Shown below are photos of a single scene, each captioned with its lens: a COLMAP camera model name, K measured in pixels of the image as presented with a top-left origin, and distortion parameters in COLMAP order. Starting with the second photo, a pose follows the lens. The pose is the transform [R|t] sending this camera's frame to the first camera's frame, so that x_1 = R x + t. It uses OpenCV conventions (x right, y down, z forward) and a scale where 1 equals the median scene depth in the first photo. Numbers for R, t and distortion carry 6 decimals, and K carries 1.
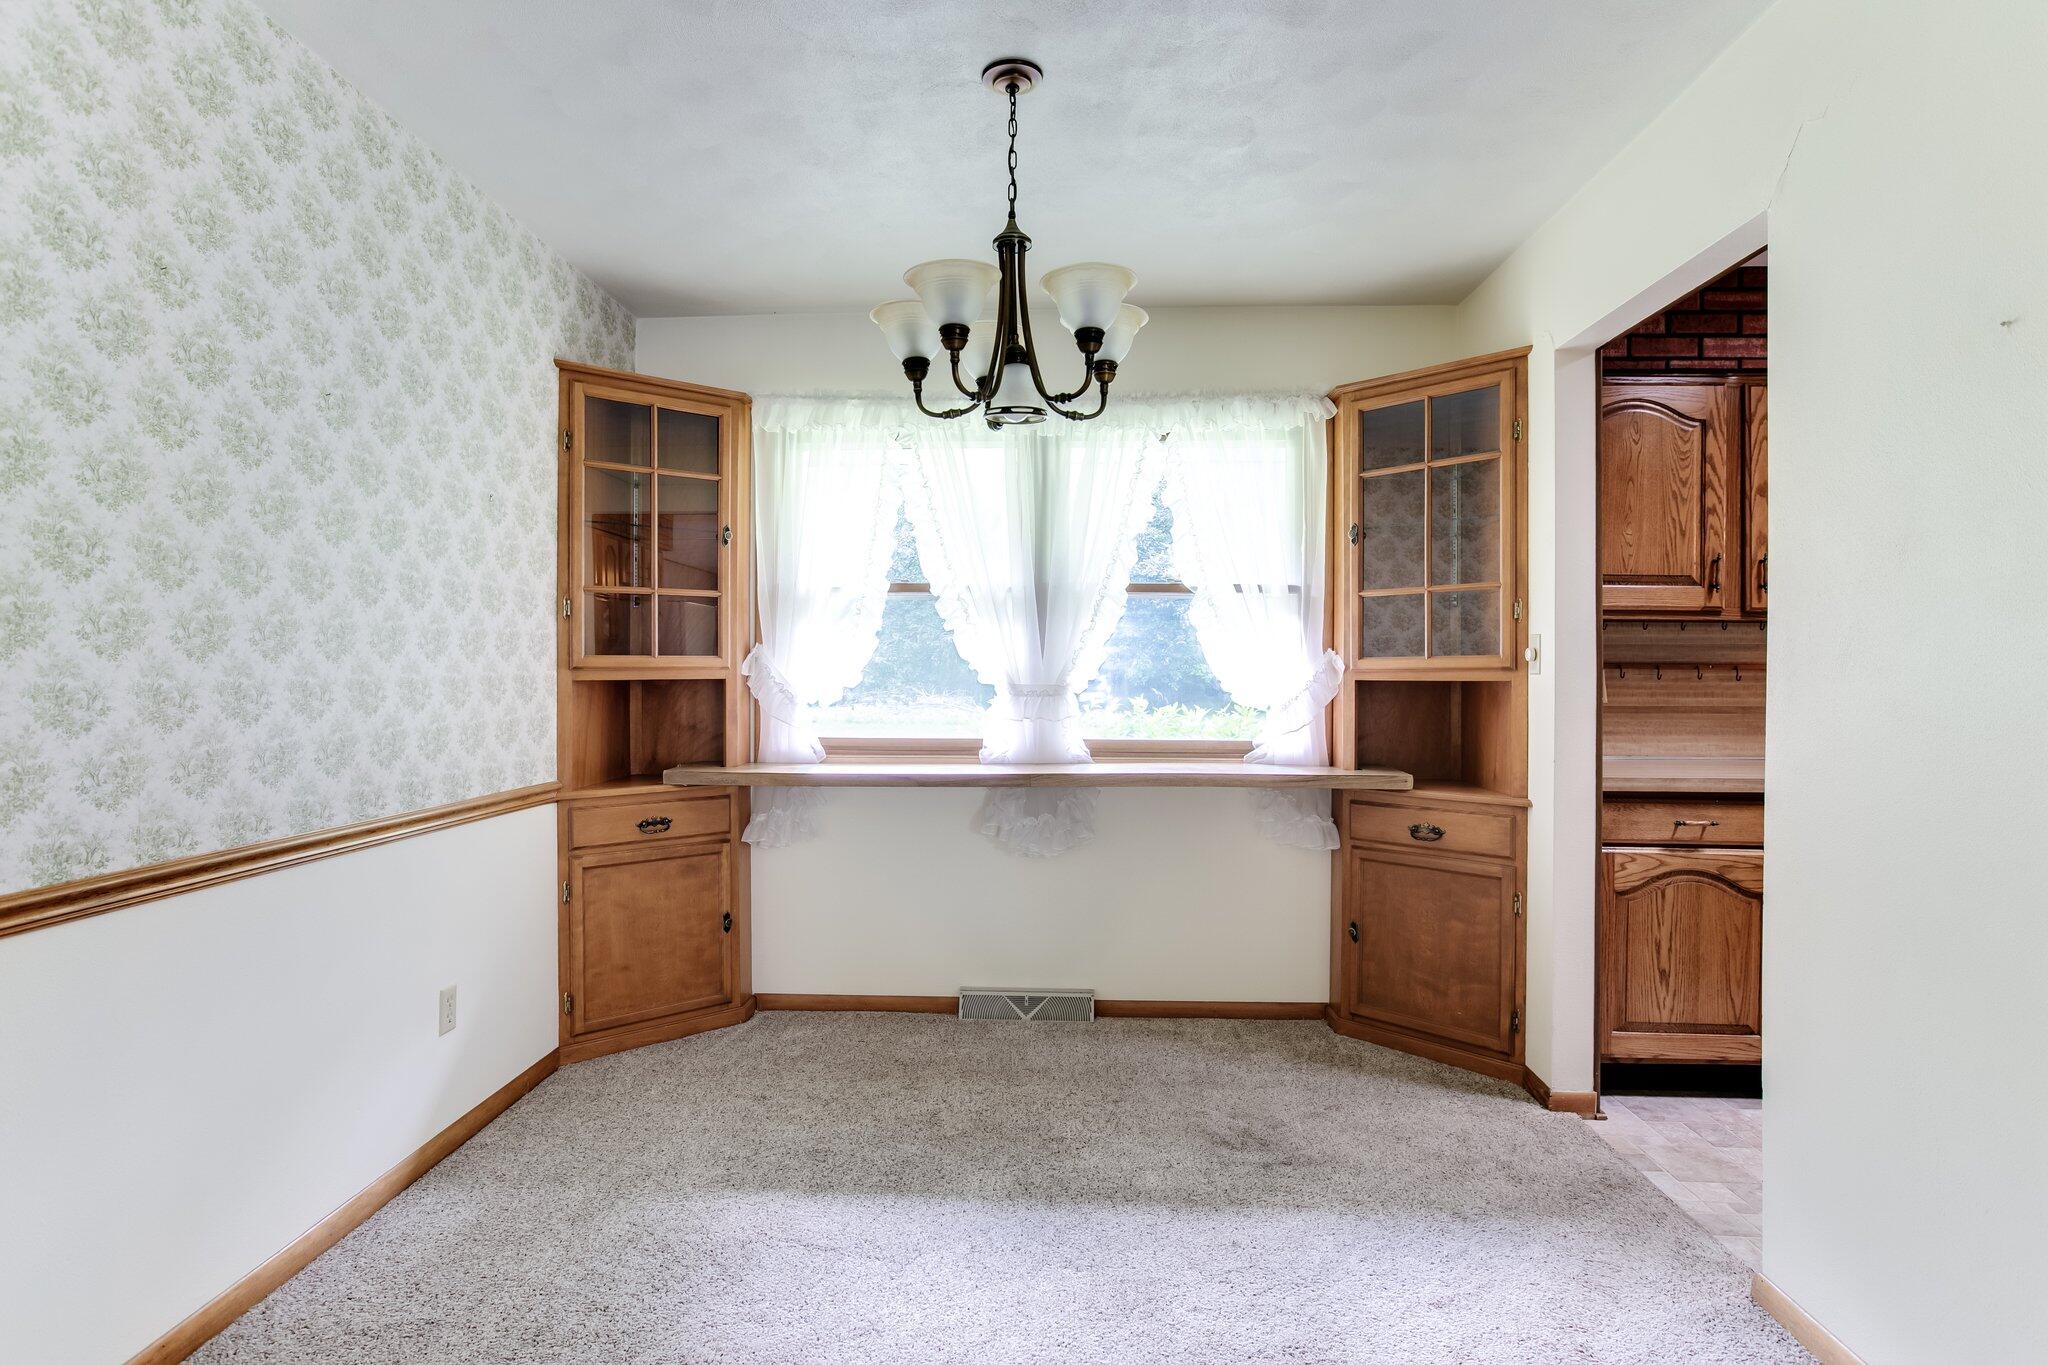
lens RADIAL K [[1085.9, 0, 1012.3], [0, 1085.9, 650.1], [0, 0, 1]] dist [-0.047308, 0.026081]
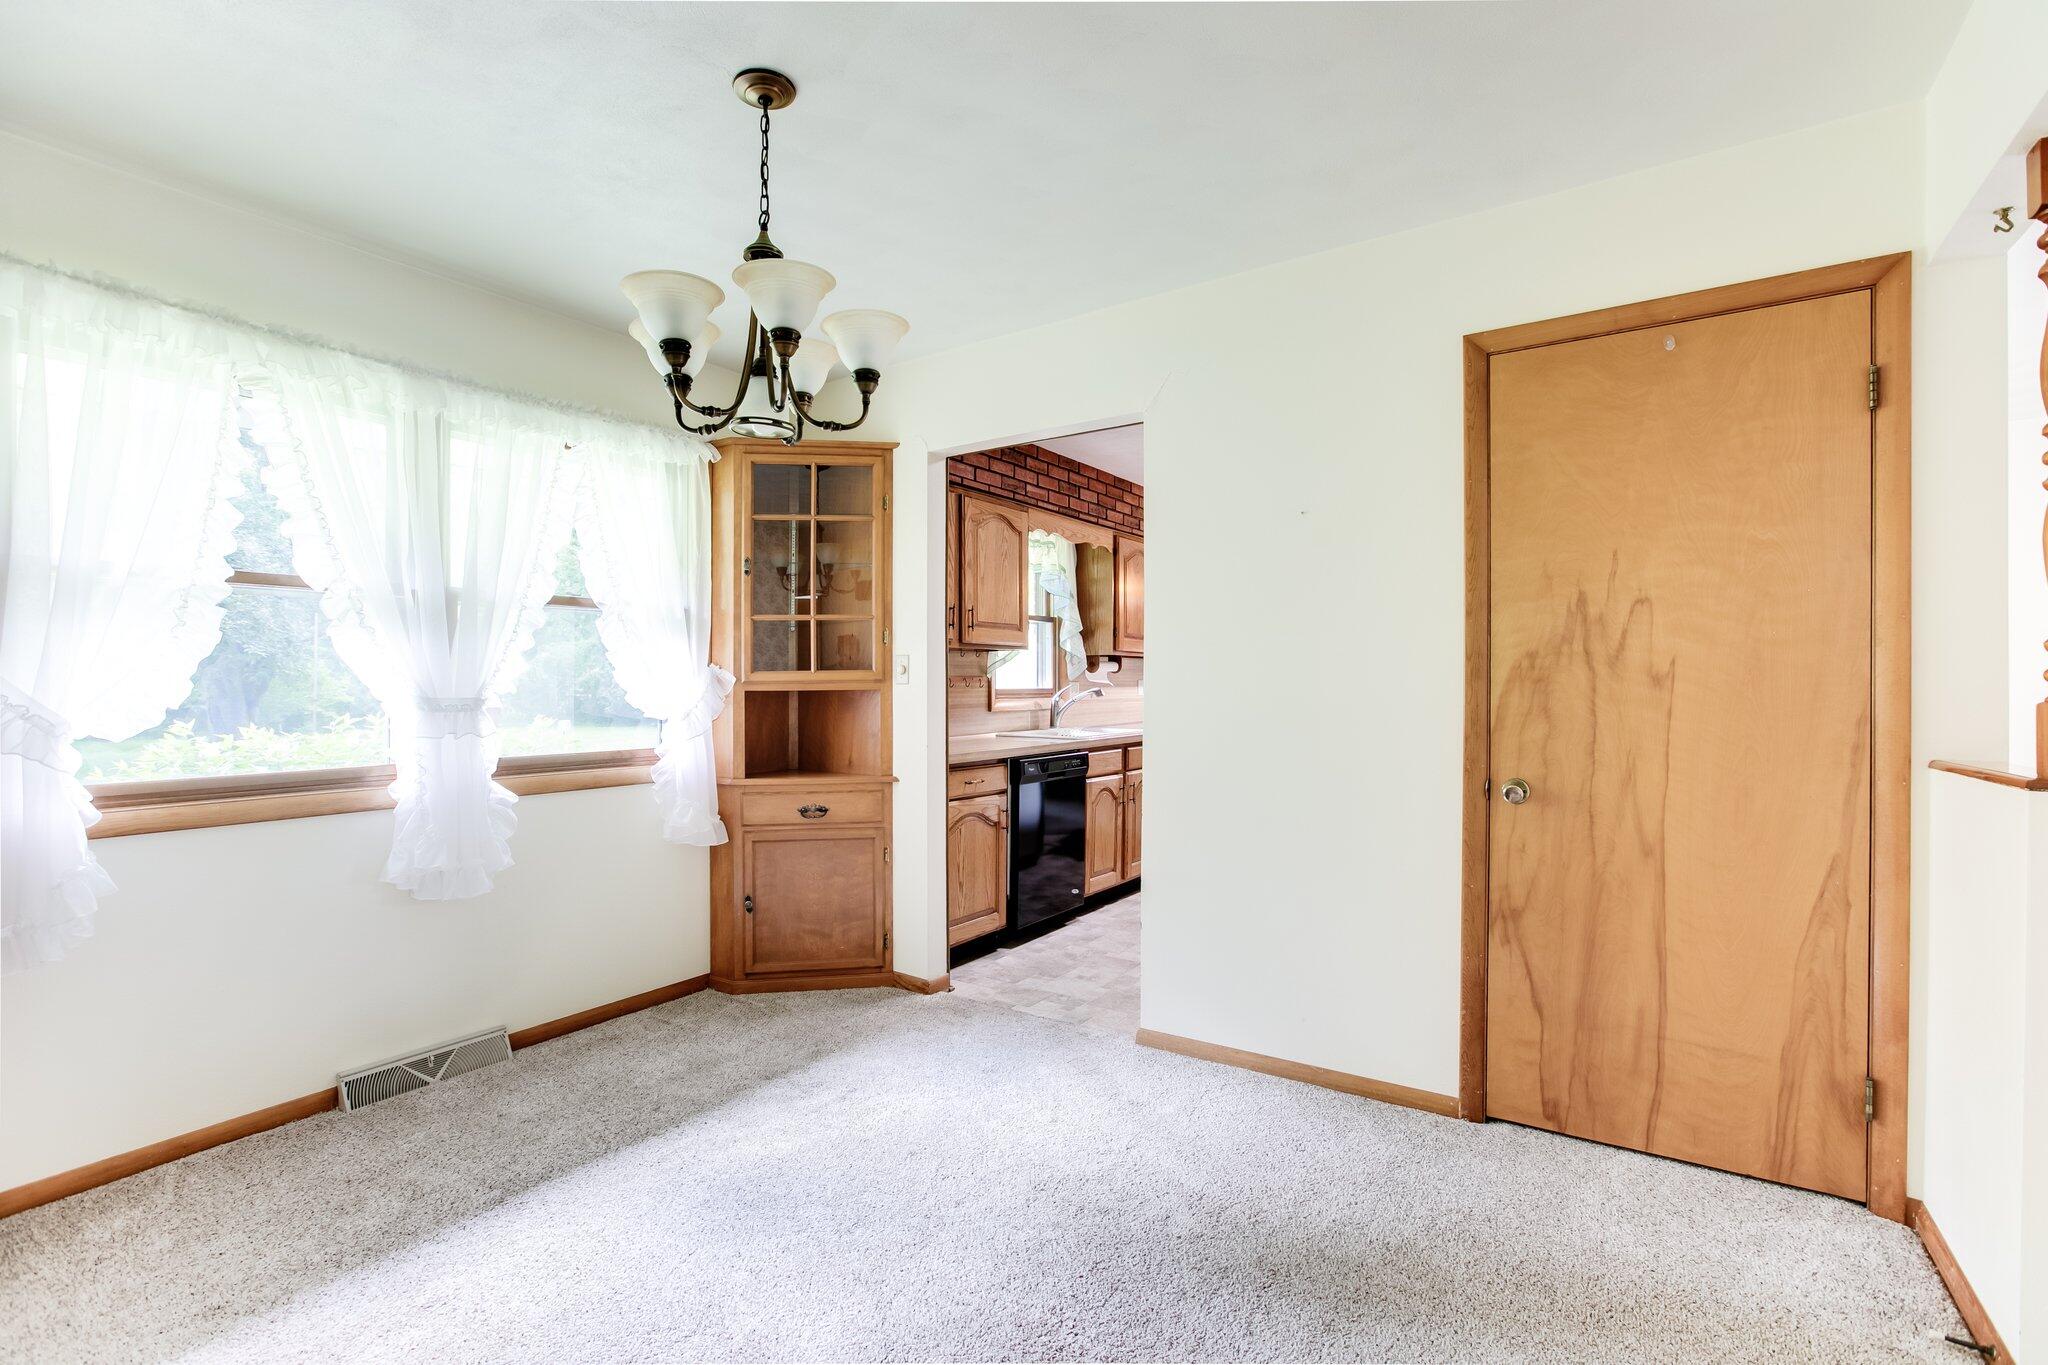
lens RADIAL K [[926.4, 0, 1020.7], [0, 926.4, 667.4], [0, 0, 1]] dist [-0.035294, 0.011715]
pose [[0.522671, 0.008518, 0.852492, -0.396086], [-0.008481, 0.999953, -0.004792, 0.005266], [-0.852493, -0.004725, 0.522718, 0.226171]]
